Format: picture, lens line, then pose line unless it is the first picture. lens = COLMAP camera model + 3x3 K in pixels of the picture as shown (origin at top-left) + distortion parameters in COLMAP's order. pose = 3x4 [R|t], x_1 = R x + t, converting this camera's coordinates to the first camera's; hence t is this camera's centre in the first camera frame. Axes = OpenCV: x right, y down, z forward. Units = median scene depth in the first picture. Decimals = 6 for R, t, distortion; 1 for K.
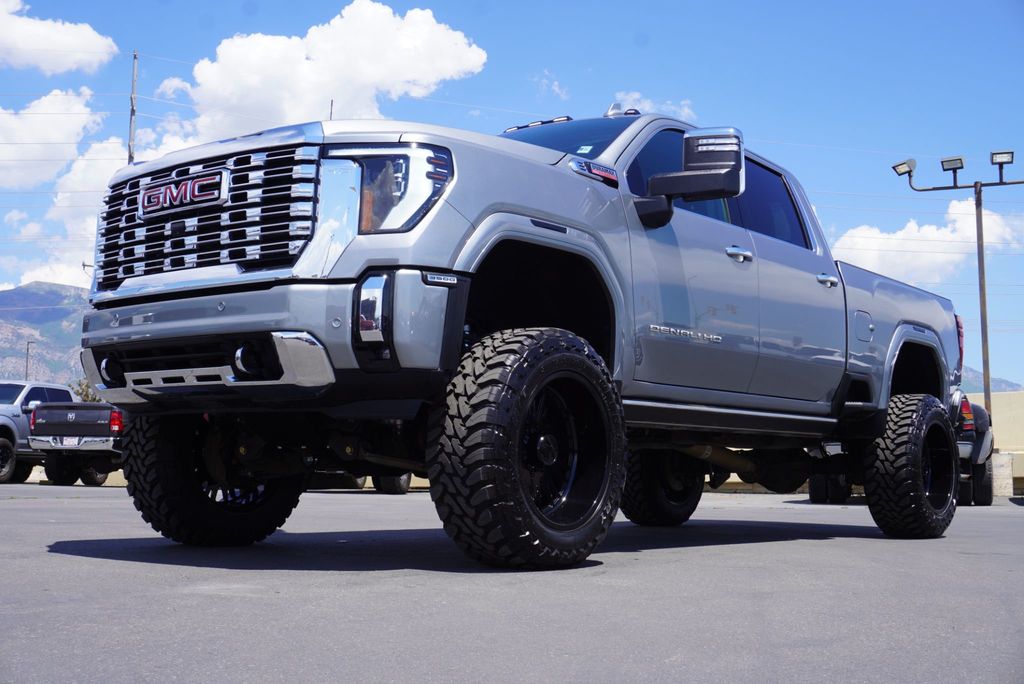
lens RADIAL K [[1219.7, 0, 511.9], [0, 1219.7, 338.3], [0, 0, 1]] dist [0.016284, 0.000000]
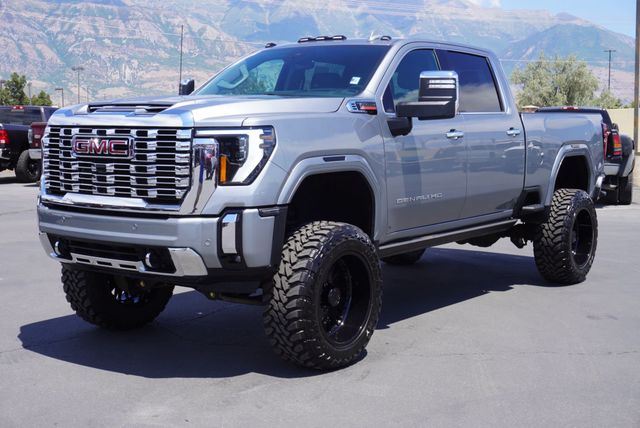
lens RADIAL K [[926.6, 0, 320.7], [0, 926.6, 216.7], [0, 0, 1]] dist [0.041977, 0.000000]
pose [[0.999331, -0.015486, 0.033146, -0.029890], [0.008159, 0.977519, 0.210691, -0.287314], [-0.035664, -0.210280, 0.976991, -0.206629]]
